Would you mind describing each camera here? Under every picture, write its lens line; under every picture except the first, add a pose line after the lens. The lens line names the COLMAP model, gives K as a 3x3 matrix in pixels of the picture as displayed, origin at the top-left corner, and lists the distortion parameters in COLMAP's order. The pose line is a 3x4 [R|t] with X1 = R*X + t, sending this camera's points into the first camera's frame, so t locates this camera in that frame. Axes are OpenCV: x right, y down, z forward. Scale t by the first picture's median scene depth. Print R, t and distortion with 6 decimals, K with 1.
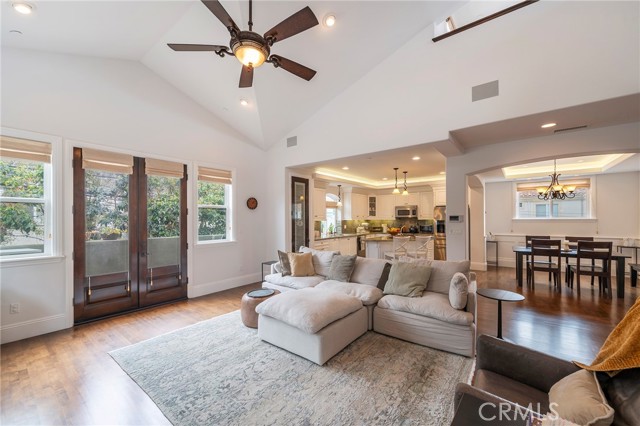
lens RADIAL K [[262.2, 0, 319.0], [0, 262.2, 214.4], [0, 0, 1]] dist [0.000727, 0.000166]
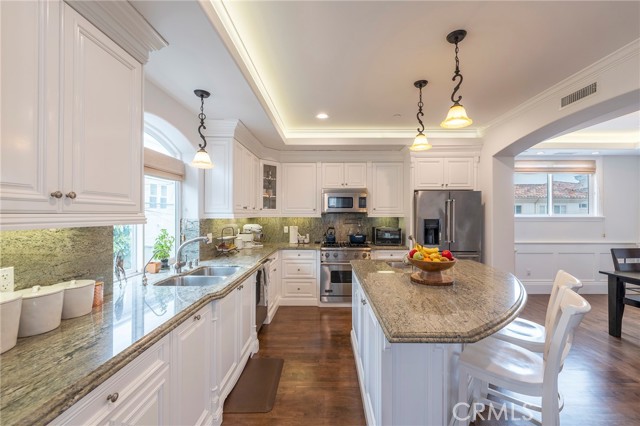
lens RADIAL K [[262.2, 0, 326.7], [0, 262.2, 214.6], [0, 0, 1]] dist [0.000727, 0.000166]
pose [[0.789799, 0.006440, 0.613332, 0.012423], [-0.016570, 0.999804, 0.010840, 0.011192], [-0.613142, -0.018725, 0.789751, 0.673672]]
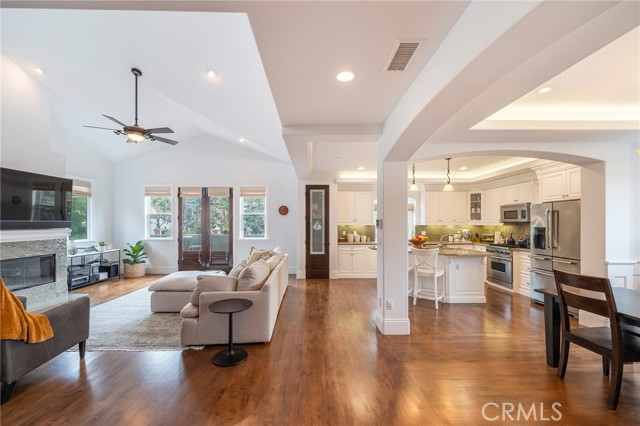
lens RADIAL K [[262.2, 0, 313.9], [0, 262.2, 222.9], [0, 0, 1]] dist [0.000727, 0.000166]
pose [[0.618521, 0.005833, -0.785747, 0.559227], [0.007960, 0.999875, 0.013689, 0.000914], [0.785728, -0.014721, 0.618397, 0.232333]]
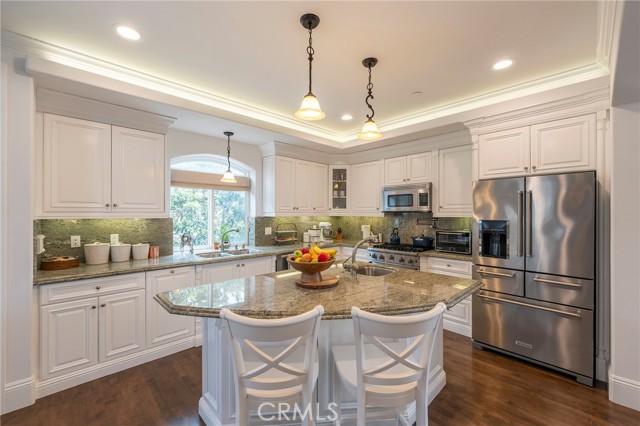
lens RADIAL K [[262.2, 0, 319.7], [0, 262.2, 210.9], [0, 0, 1]] dist [0.000727, 0.000166]
pose [[0.990574, 0.006169, -0.136839, 0.264485], [-0.005038, 0.999950, 0.008614, 0.008081], [0.136885, -0.007844, 0.990556, 0.582742]]
